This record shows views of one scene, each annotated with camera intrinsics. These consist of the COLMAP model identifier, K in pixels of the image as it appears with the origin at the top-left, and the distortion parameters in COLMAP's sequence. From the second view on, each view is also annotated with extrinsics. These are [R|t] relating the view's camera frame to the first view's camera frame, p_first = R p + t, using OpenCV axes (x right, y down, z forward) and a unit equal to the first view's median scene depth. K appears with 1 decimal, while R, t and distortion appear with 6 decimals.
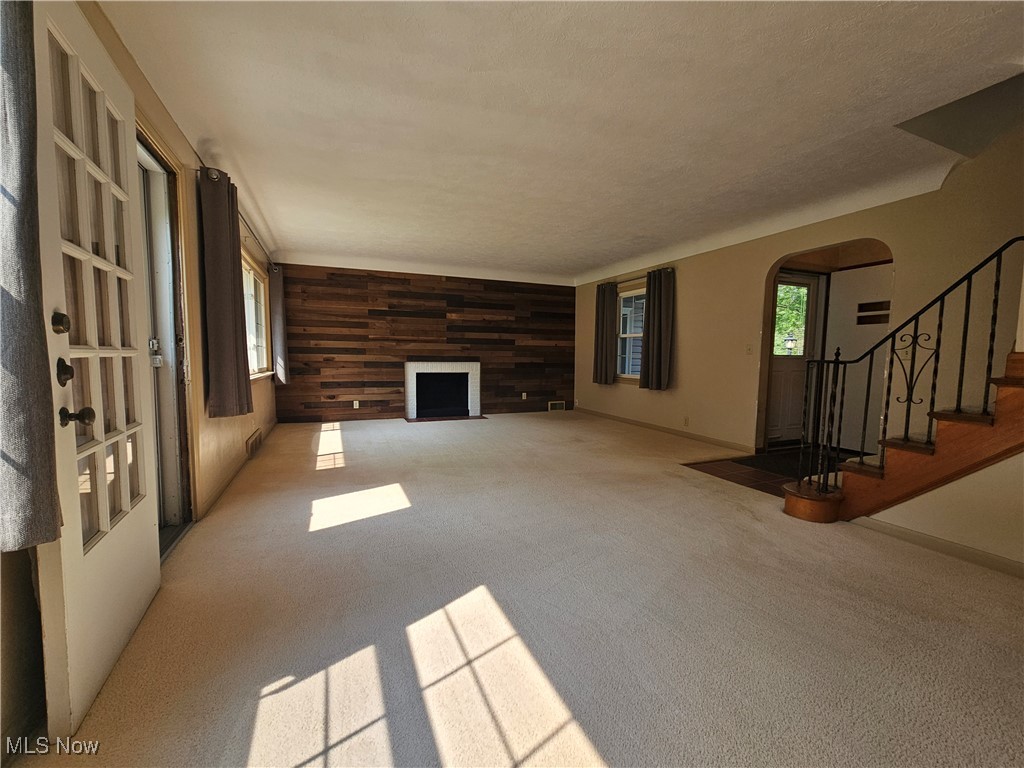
lens RADIAL K [[413.8, 0, 514.3], [0, 413.8, 389.6], [0, 0, 1]] dist [0.001212, 0.000086]
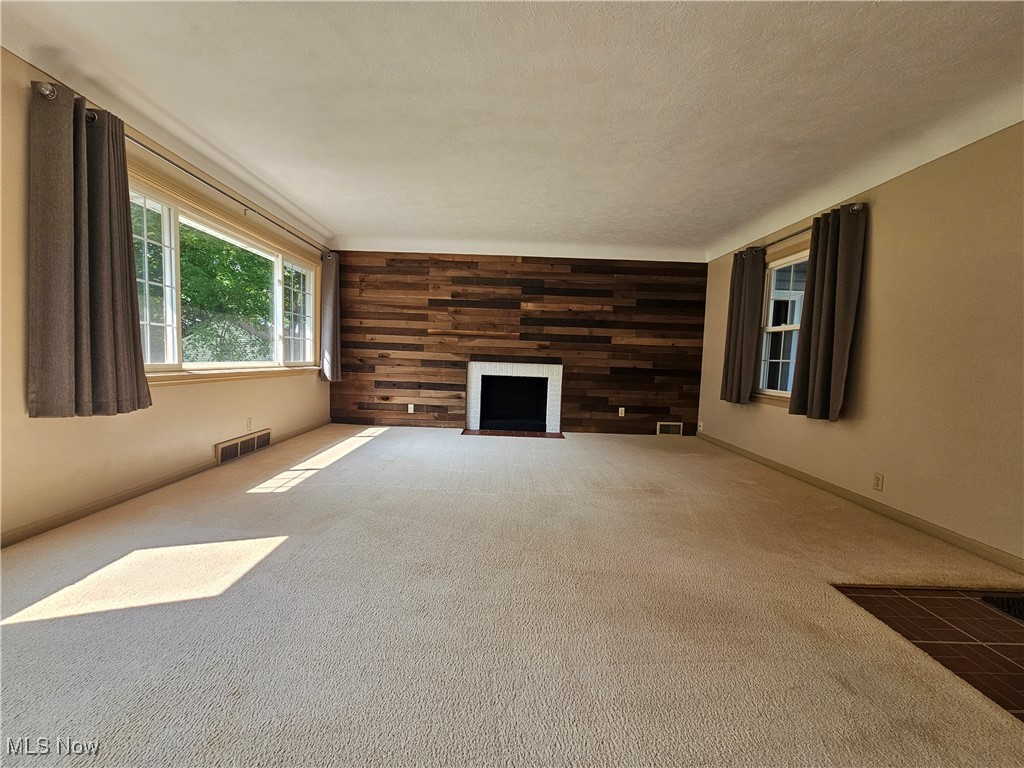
lens RADIAL K [[421.7, 0, 509.0], [0, 421.7, 391.2], [0, 0, 1]] dist [0.001081, 0.000011]
pose [[0.924804, 0.052881, -0.376750, 0.136560], [-0.057403, 0.998351, -0.000778, -0.011034], [0.376088, 0.022346, 0.926314, 0.244114]]
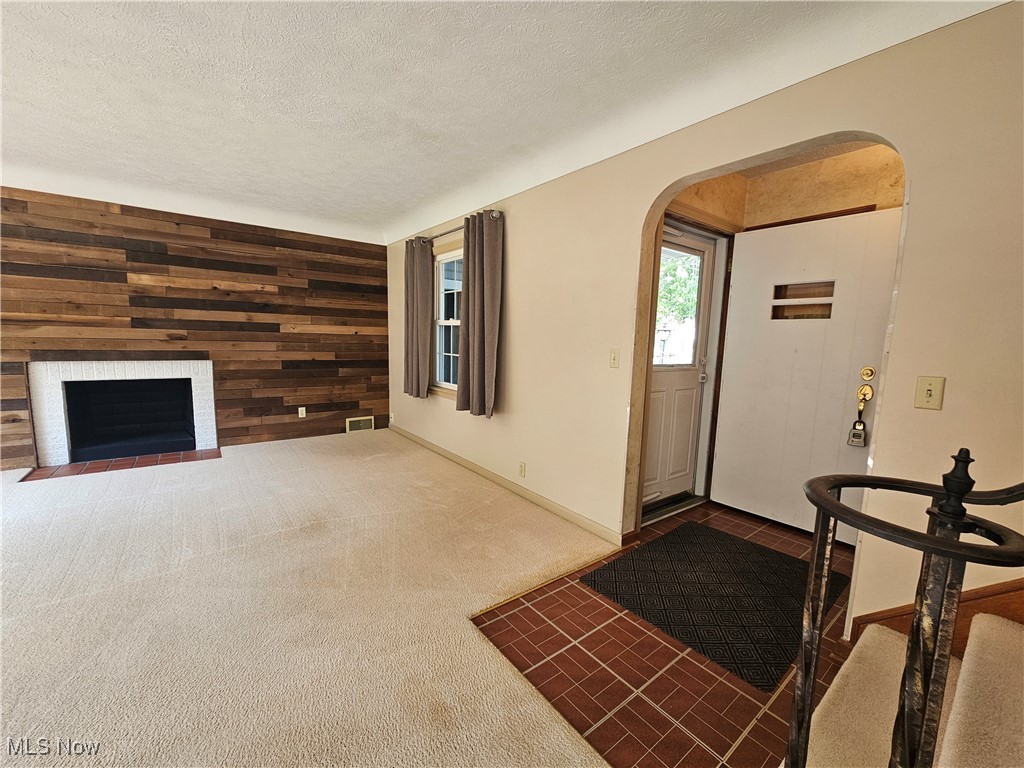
lens RADIAL K [[421.7, 0, 509.0], [0, 421.7, 391.2], [0, 0, 1]] dist [0.001081, 0.000011]
pose [[0.969209, -0.013682, 0.245857, 0.197314], [0.001662, 0.998796, 0.049032, -0.055151], [-0.246232, -0.047113, 0.968065, 0.328643]]
